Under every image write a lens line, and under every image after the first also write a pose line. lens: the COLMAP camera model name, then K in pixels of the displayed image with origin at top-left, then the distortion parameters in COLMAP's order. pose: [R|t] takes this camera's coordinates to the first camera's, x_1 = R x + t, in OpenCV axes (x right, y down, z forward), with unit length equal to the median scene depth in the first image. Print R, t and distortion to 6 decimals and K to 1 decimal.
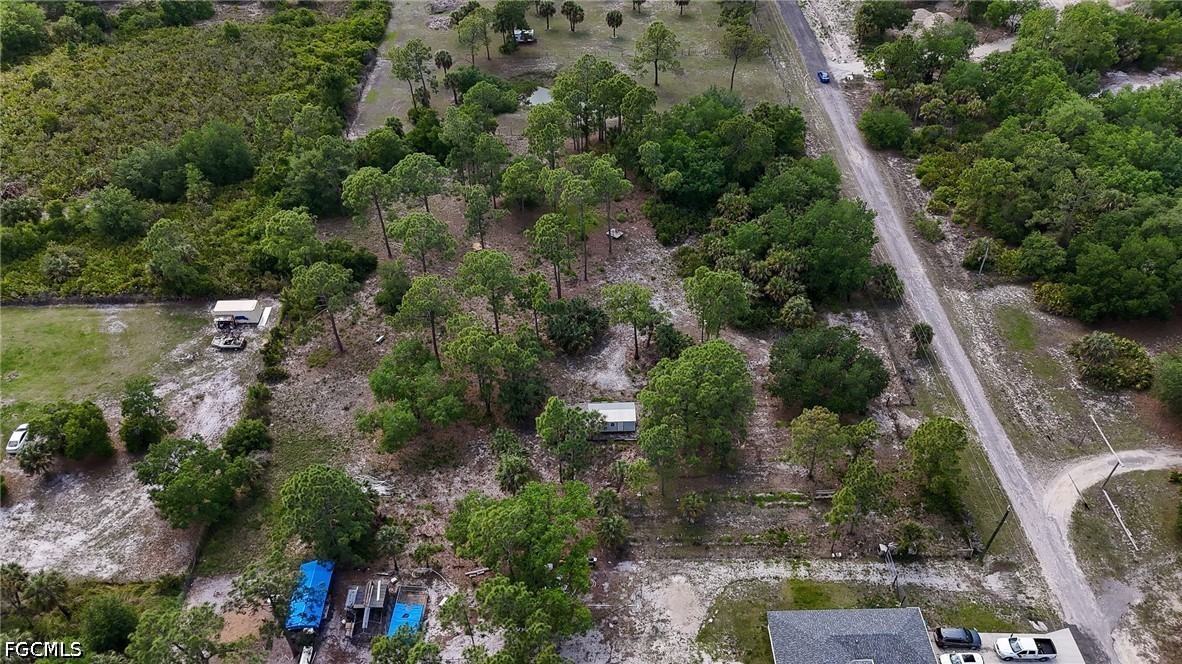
lens RADIAL K [[869.2, 0, 593.2], [0, 869.2, 330.0], [0, 0, 1]] dist [0.058002, -0.045116]
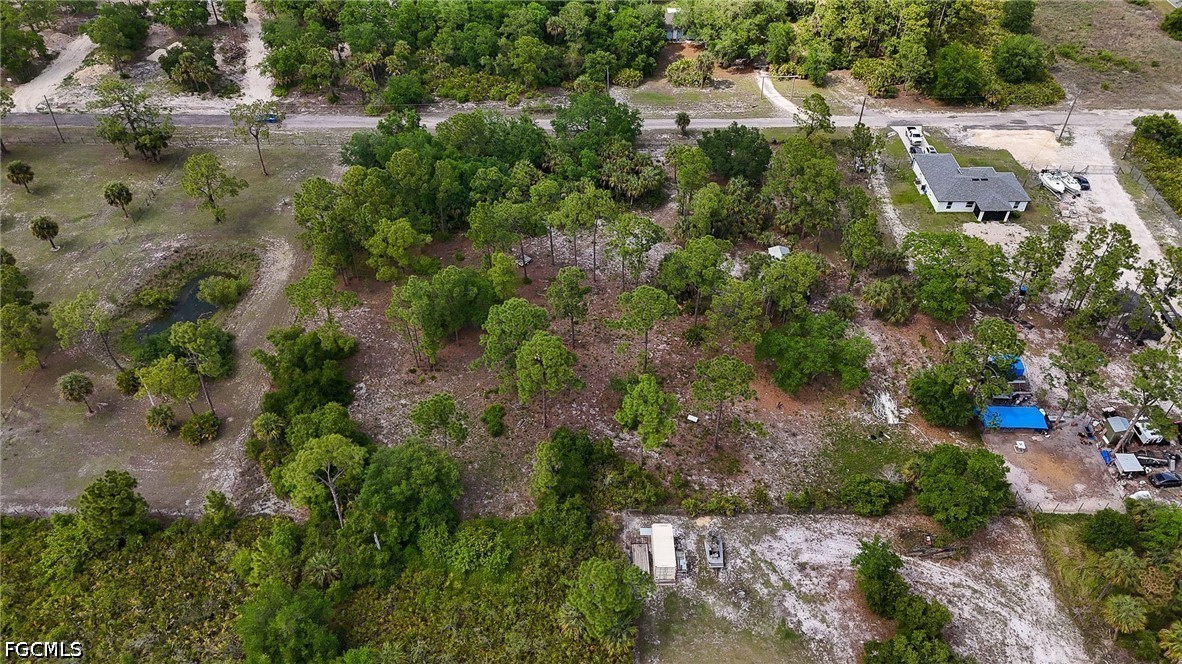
lens RADIAL K [[869.2, 0, 593.9], [0, 869.2, 335.8], [0, 0, 1]] dist [0.058002, -0.045116]
pose [[0.017986, -0.665278, 0.746379, -0.935620], [0.671310, 0.561250, 0.484088, -0.594679], [-0.740958, 0.492345, 0.456703, 0.652443]]
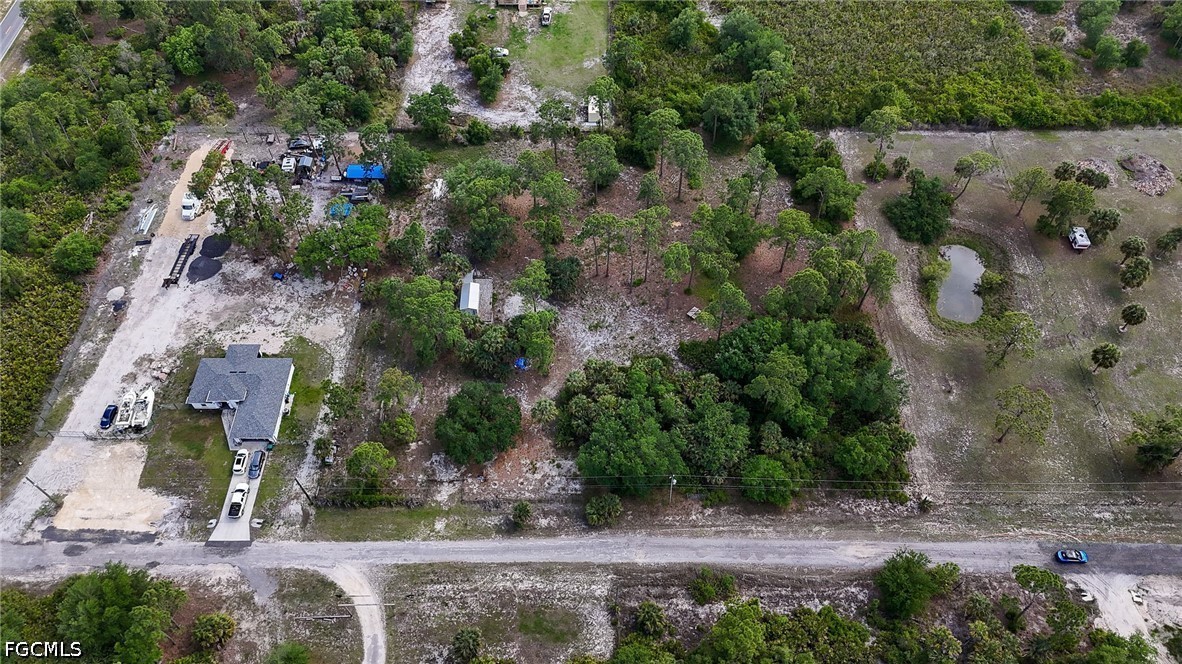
lens RADIAL K [[869.2, 0, 592.8], [0, 869.2, 333.2], [0, 0, 1]] dist [0.058002, -0.045116]
pose [[-0.034798, 0.809216, -0.586479, 0.860482], [-0.669179, 0.416996, 0.615072, -0.853560], [0.742286, 0.413863, 0.527000, 0.401168]]
